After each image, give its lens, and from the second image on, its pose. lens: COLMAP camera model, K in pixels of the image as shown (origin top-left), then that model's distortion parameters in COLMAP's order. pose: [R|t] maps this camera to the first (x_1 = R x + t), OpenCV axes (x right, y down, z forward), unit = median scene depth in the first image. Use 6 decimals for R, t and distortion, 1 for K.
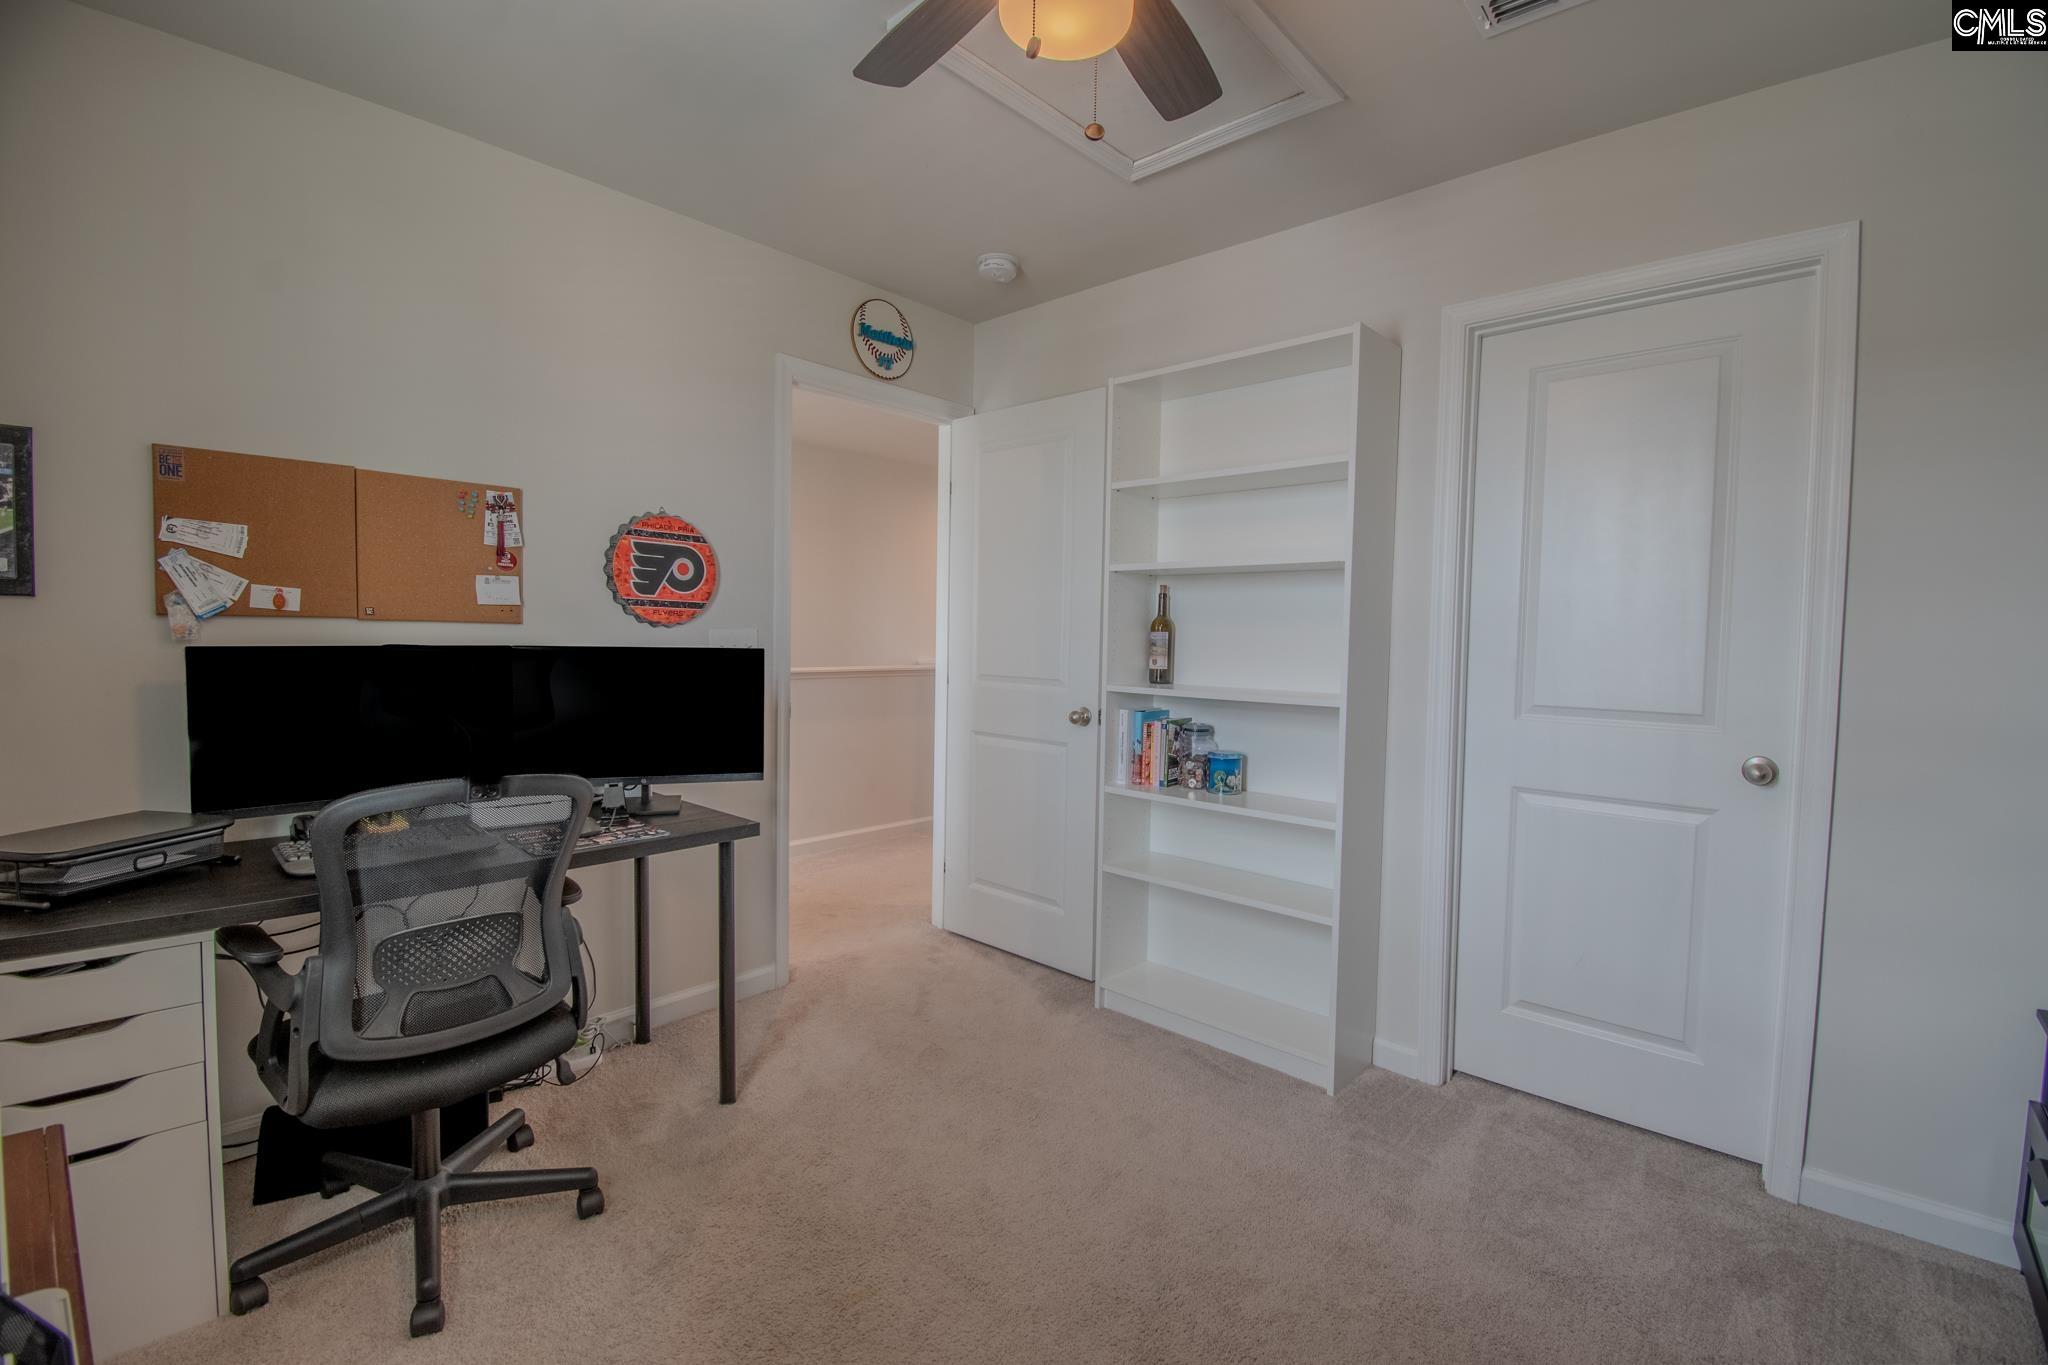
lens RADIAL K [[910.9, 0, 1028.7], [0, 910.9, 680.7], [0, 0, 1]] dist [-0.001791, -0.000601]
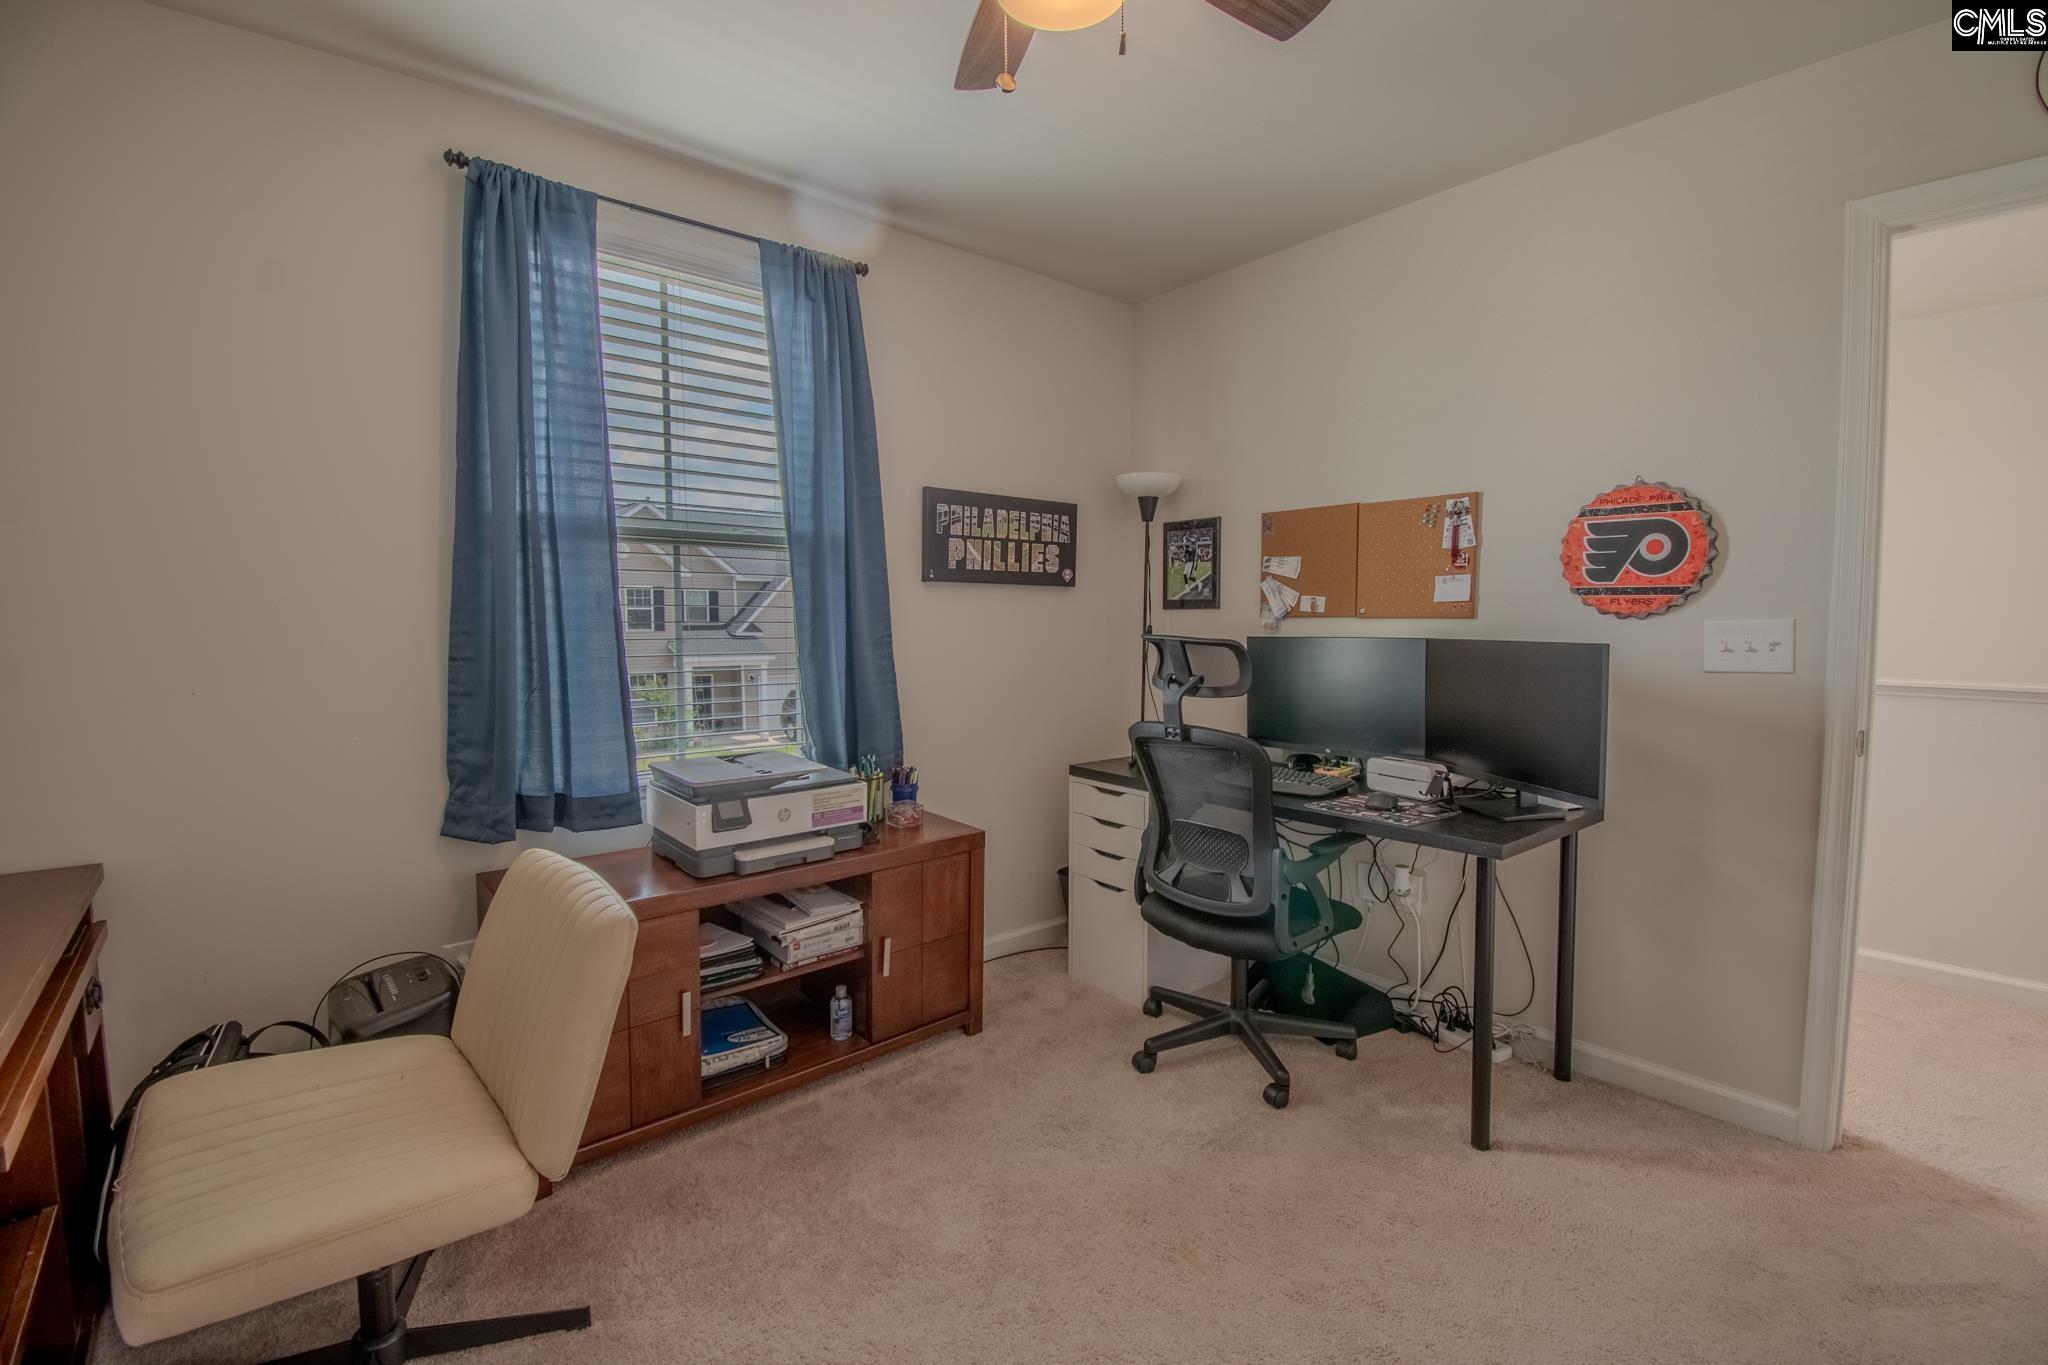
lens RADIAL K [[910.9, 0, 1028.7], [0, 910.9, 680.7], [0, 0, 1]] dist [-0.001791, -0.000601]
pose [[-0.131684, 0.044096, -0.990310, 0.574826], [-0.054134, 0.997200, 0.051601, -0.016225], [0.989812, 0.060405, -0.128928, 0.626049]]
